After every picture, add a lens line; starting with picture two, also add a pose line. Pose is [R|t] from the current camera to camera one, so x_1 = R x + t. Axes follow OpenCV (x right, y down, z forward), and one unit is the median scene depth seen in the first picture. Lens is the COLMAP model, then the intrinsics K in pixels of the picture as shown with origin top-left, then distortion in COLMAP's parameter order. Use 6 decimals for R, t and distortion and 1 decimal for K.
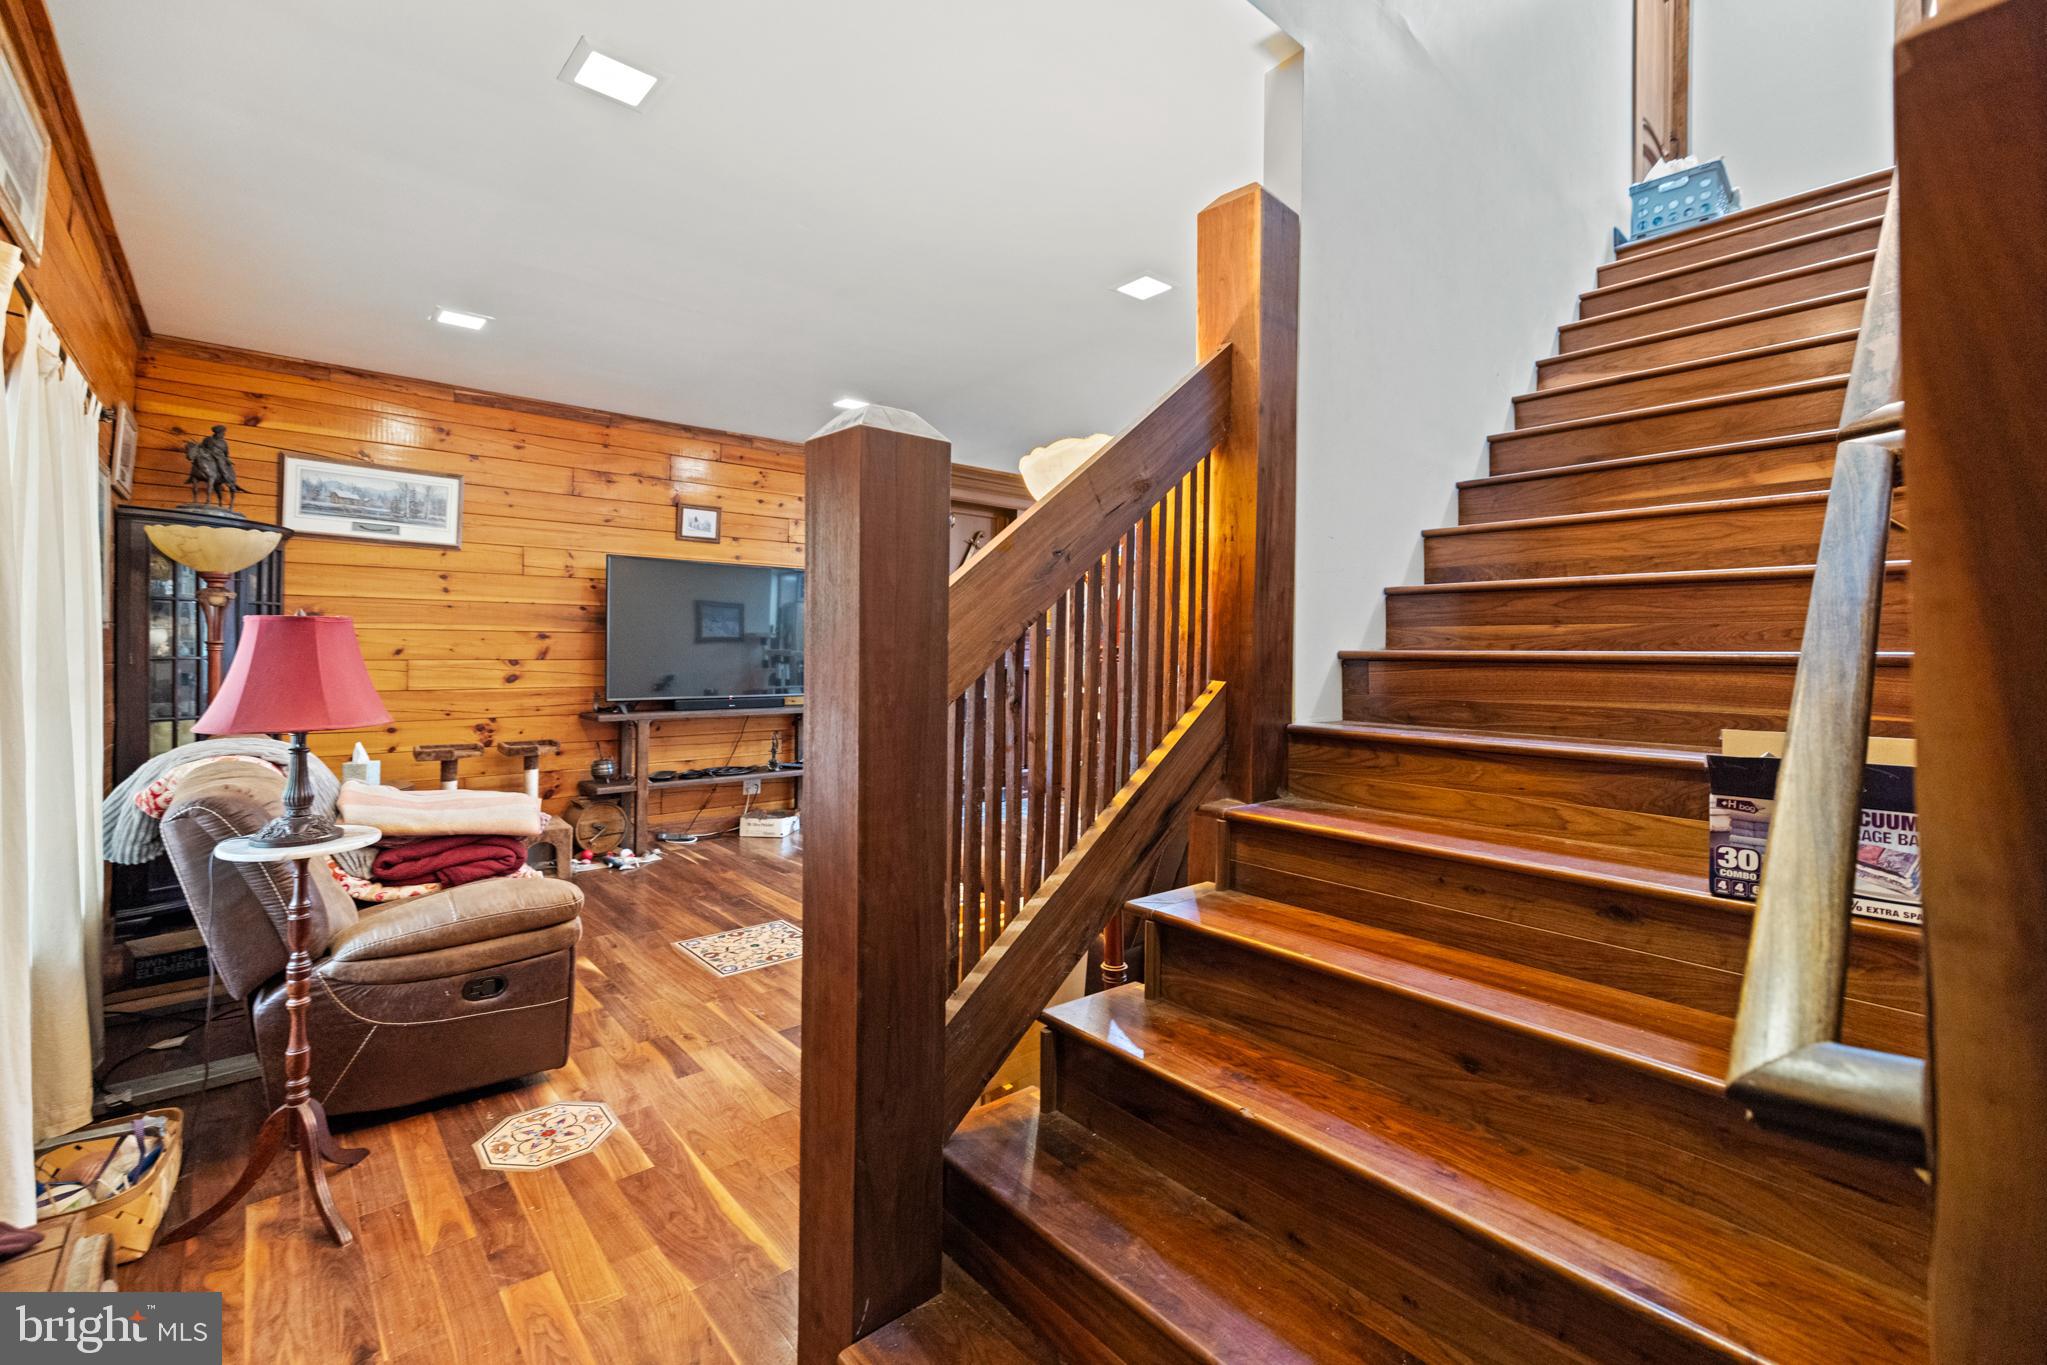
lens RADIAL K [[874.7, 0, 1023.9], [0, 874.7, 642.6], [0, 0, 1]] dist [0.000395, 0.000072]
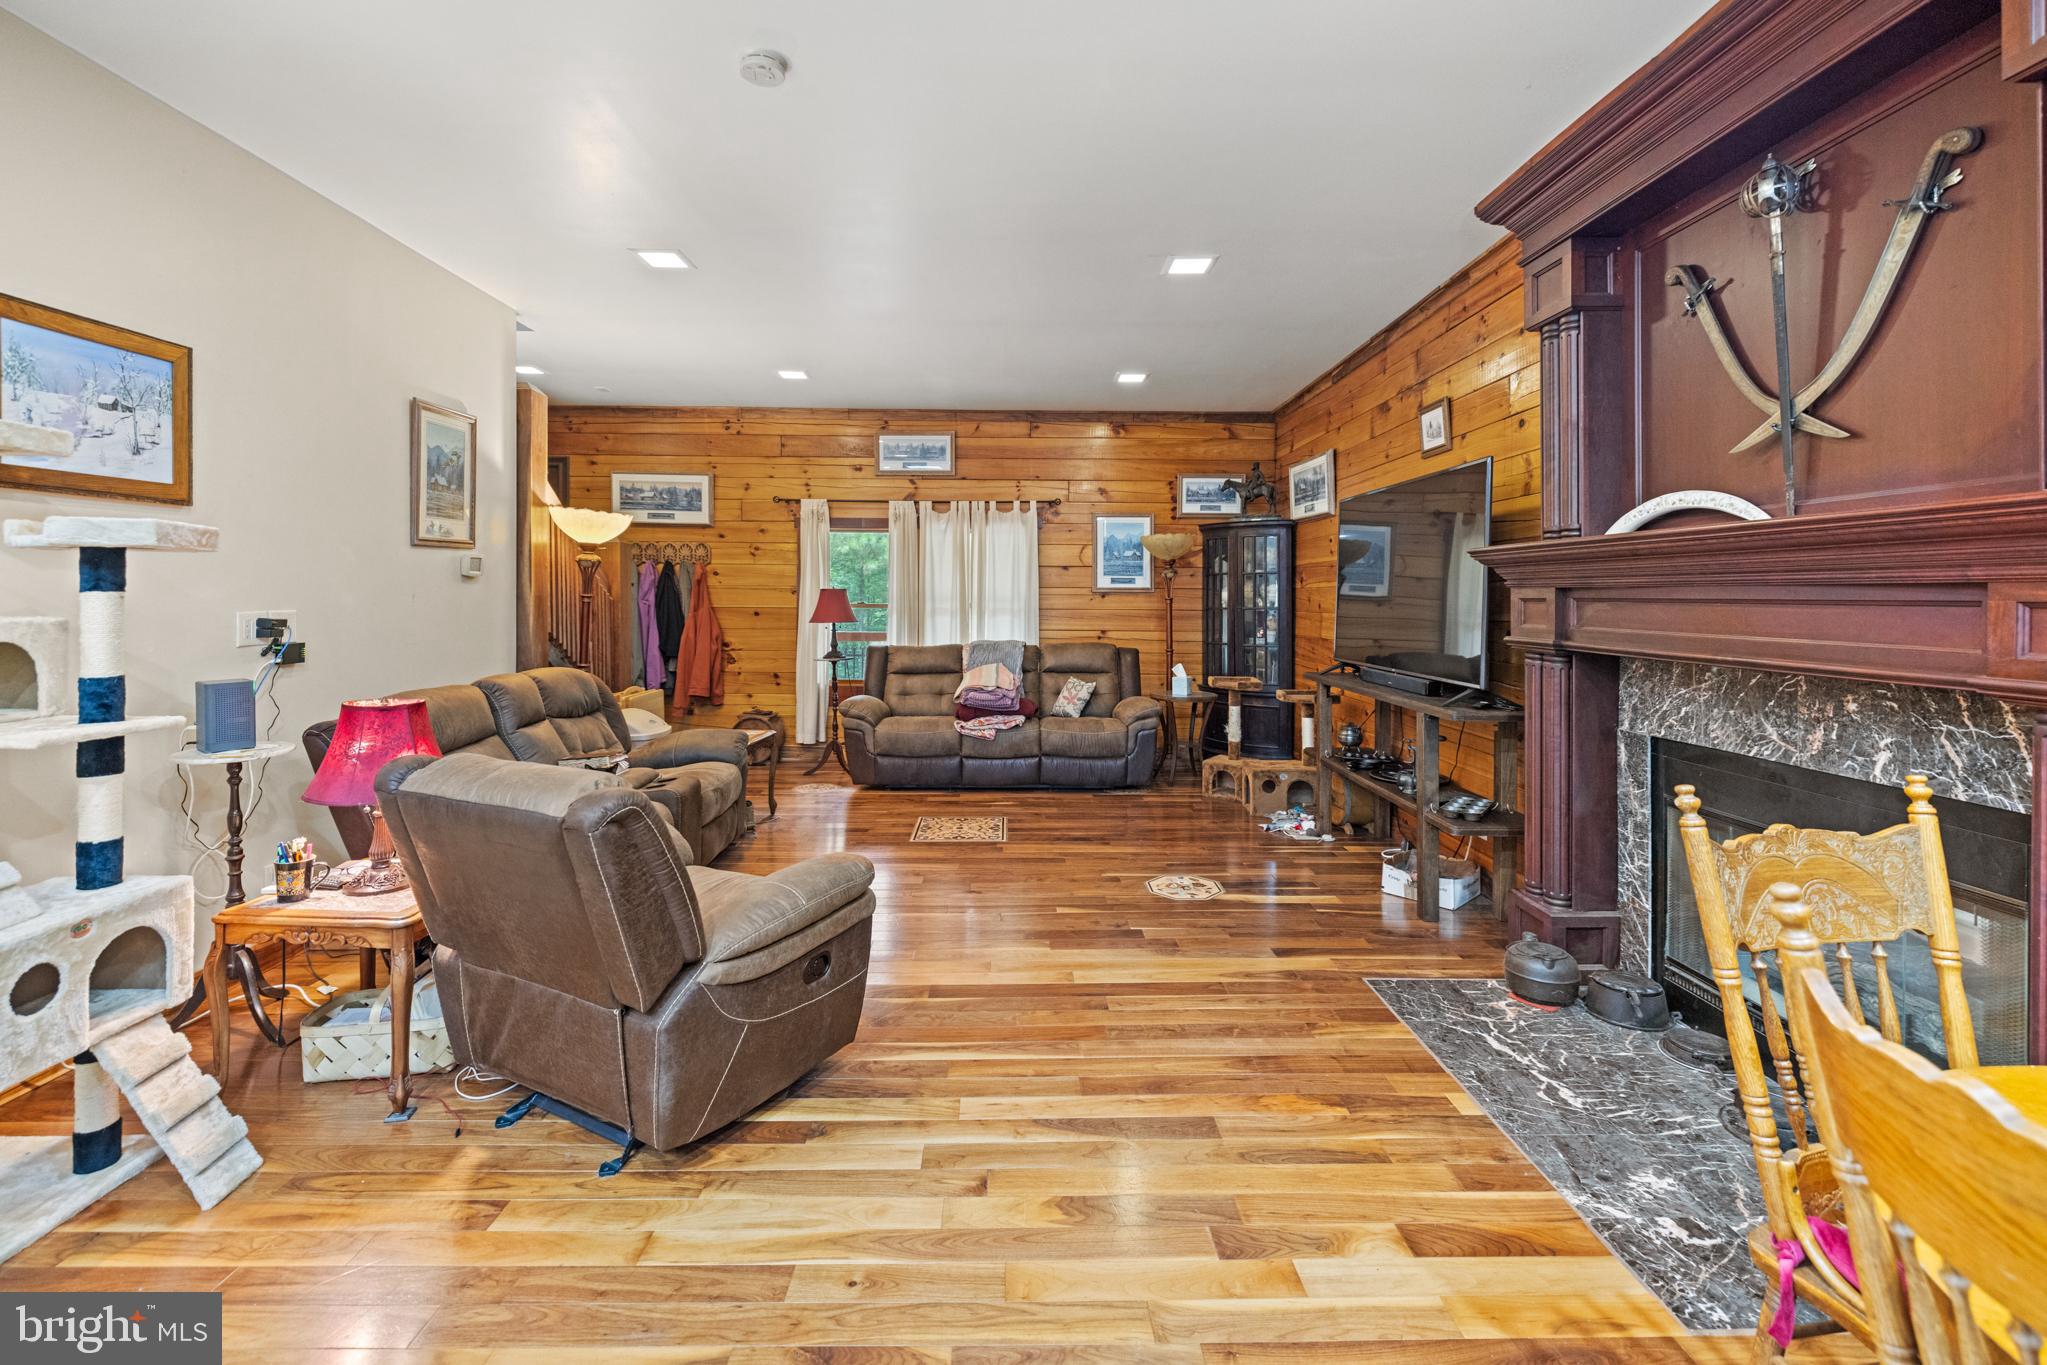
lens RADIAL K [[883.6, 0, 1022.8], [0, 883.6, 596.7], [0, 0, 1]] dist [0.000958, -0.000197]
pose [[-0.652417, -0.012132, -0.757763, 0.453690], [-0.004169, 0.999914, -0.012419, 0.013714], [0.757848, -0.004943, -0.652412, 1.386670]]
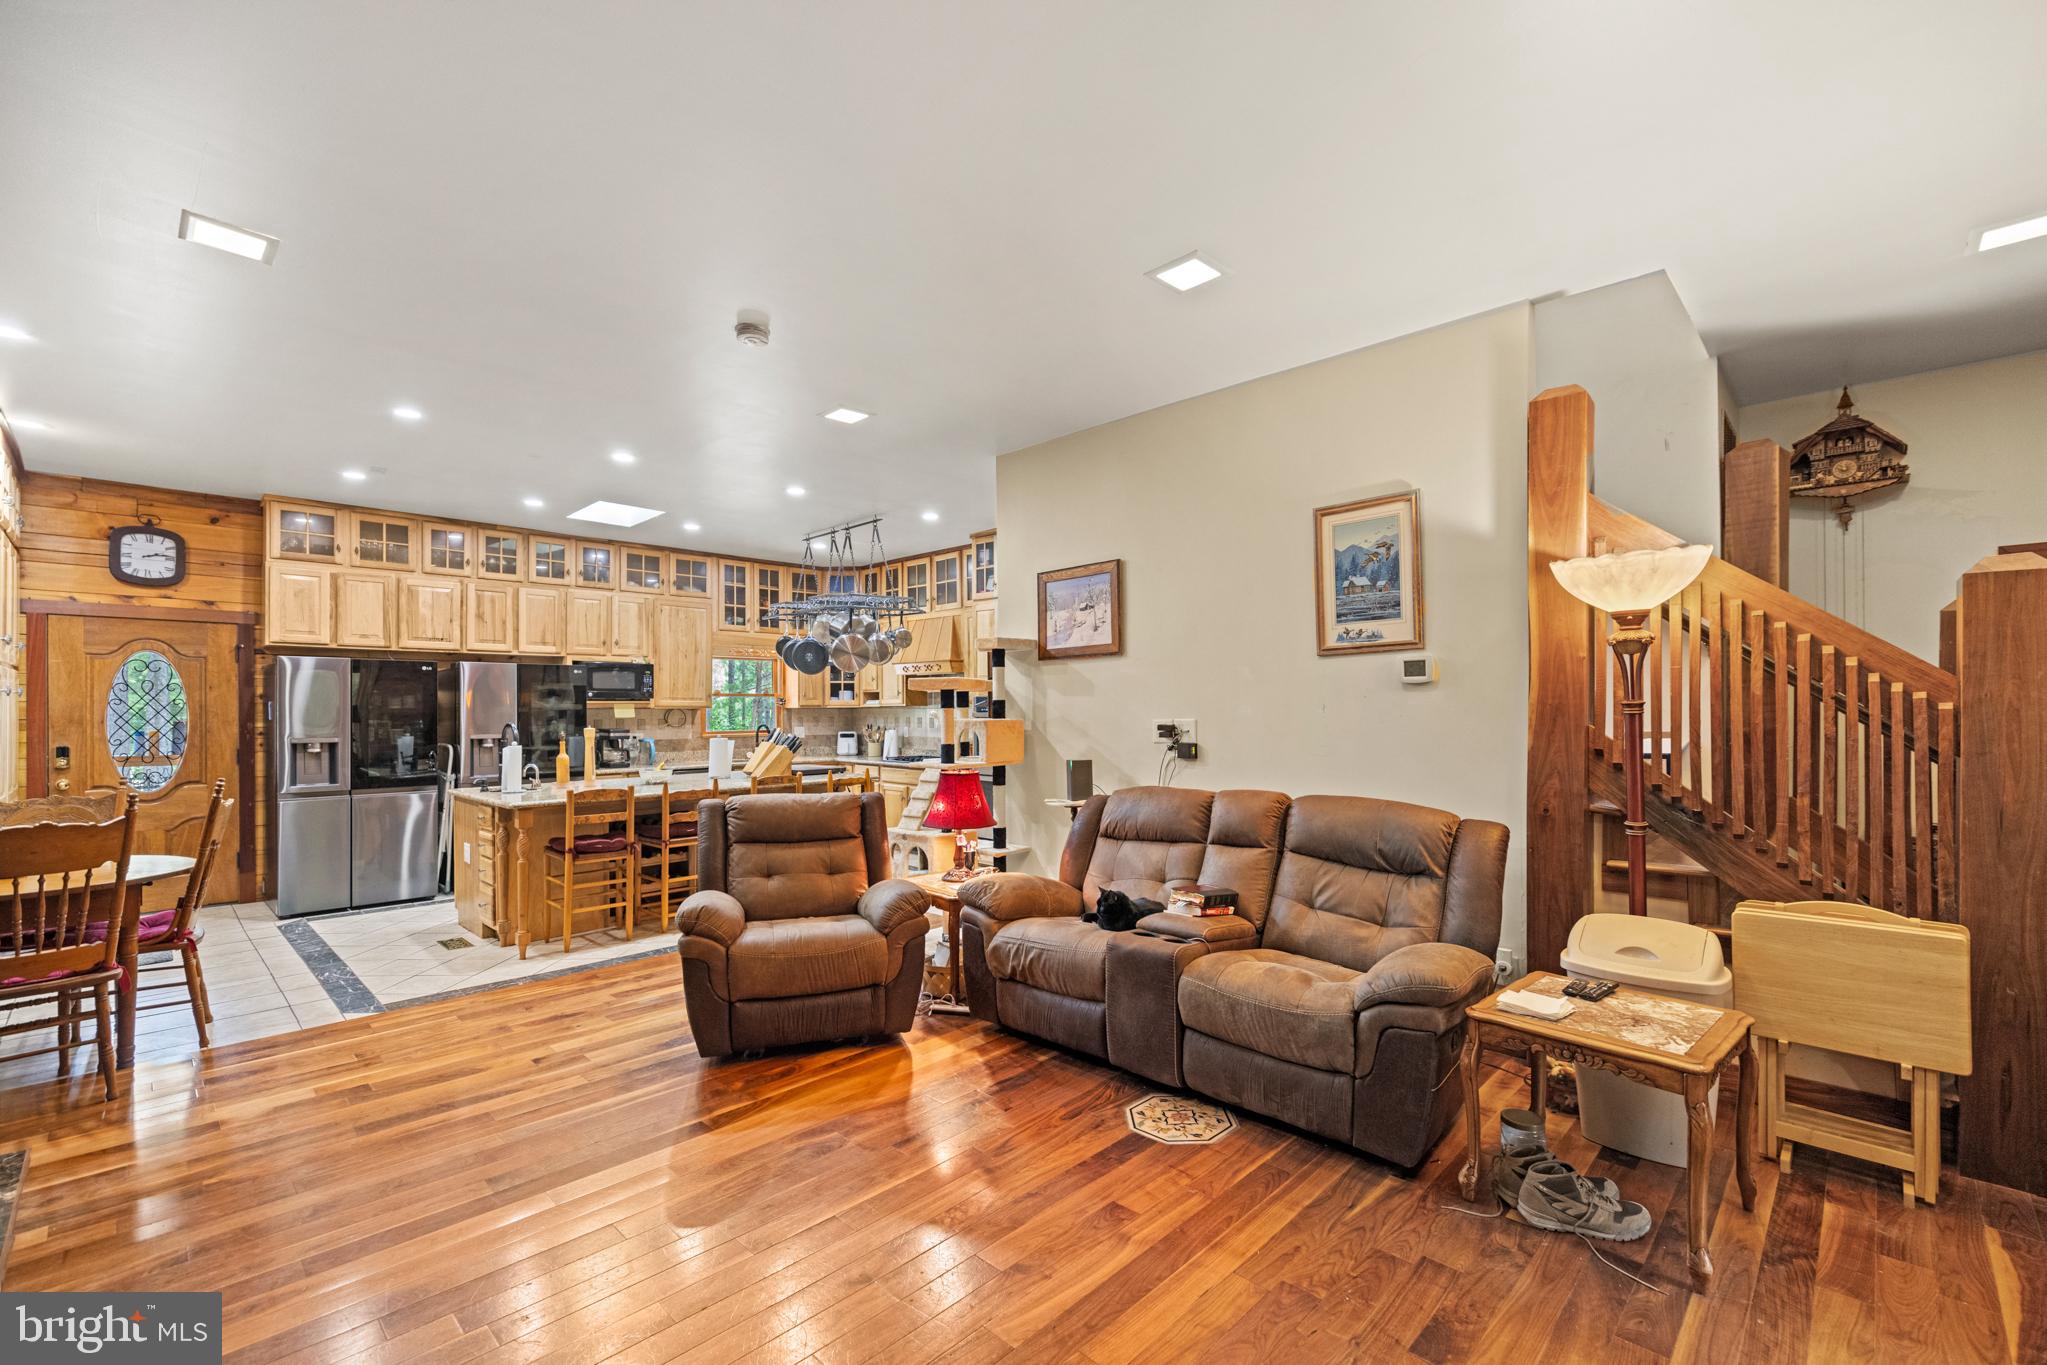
lens RADIAL K [[869.9, 0, 1023.8], [0, 869.9, 706.6], [0, 0, 1]] dist [0.002528, 0.000361]
pose [[-0.071238, -0.003597, 0.997453, -0.466296], [-0.001281, 0.999993, 0.003515, 0.003618], [-0.997459, -0.001027, -0.071242, 0.825700]]
